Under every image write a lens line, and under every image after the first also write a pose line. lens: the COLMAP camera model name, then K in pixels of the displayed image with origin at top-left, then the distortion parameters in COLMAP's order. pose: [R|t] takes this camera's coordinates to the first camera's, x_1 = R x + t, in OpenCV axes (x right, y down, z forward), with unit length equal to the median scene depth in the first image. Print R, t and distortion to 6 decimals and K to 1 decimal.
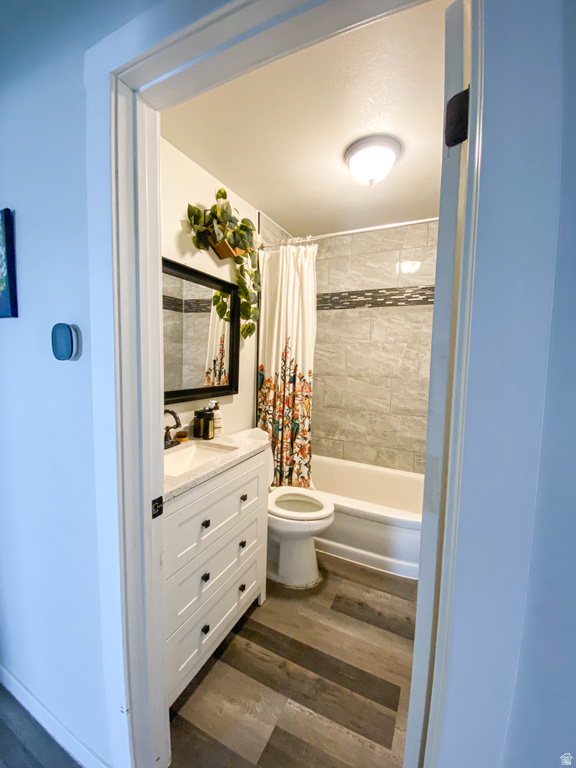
lens RADIAL K [[311.5, 0, 282.0], [0, 311.5, 385.4], [0, 0, 1]] dist [0.015802, -0.017970]
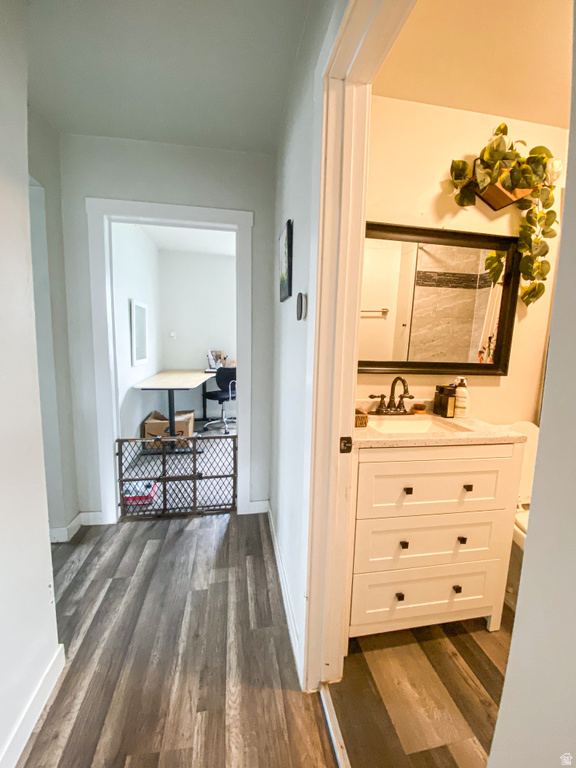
lens RADIAL K [[311.5, 0, 290.1], [0, 311.5, 386.7], [0, 0, 1]] dist [0.015802, -0.017970]
pose [[0.598512, 0.101970, -0.794597, 0.197238], [-0.083348, 0.994409, 0.064832, 0.058896], [0.796766, 0.027426, 0.603665, 0.075879]]
